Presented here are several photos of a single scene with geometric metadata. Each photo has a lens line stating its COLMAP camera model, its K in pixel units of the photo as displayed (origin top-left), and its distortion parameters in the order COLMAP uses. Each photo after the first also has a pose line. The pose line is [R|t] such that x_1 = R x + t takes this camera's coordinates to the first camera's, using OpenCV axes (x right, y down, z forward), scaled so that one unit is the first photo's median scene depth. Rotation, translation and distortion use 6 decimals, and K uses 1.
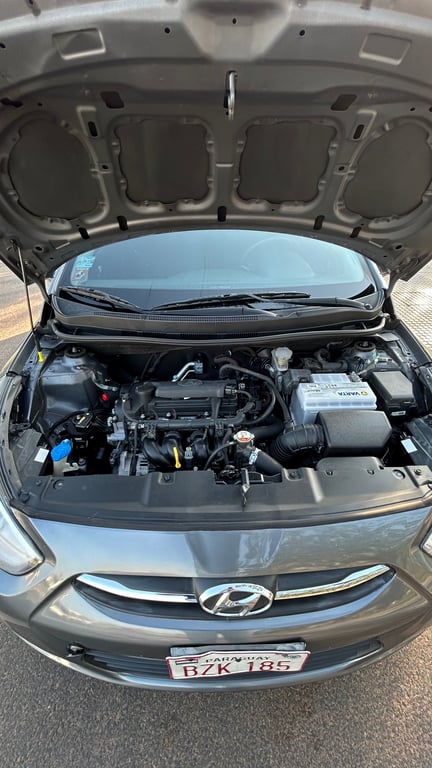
lens RADIAL K [[315.0, 0, 215.9], [0, 315.0, 383.5], [0, 0, 1]] dist [0.003862, 0.000583]
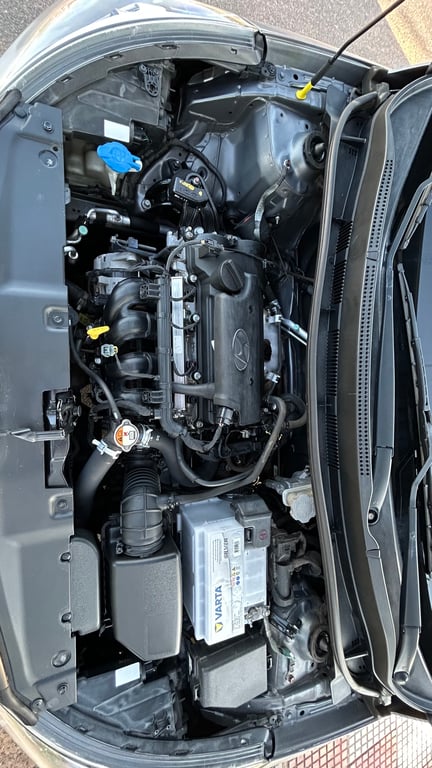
lens RADIAL K [[315.0, 0, 215.5], [0, 315.0, 383.3], [0, 0, 1]] dist [0.003862, 0.000583]
pose [[-0.014692, 0.999772, 0.015485, -0.023972], [-0.874110, -0.020362, 0.485301, -0.244191], [0.485506, -0.006406, 0.874210, 0.424201]]
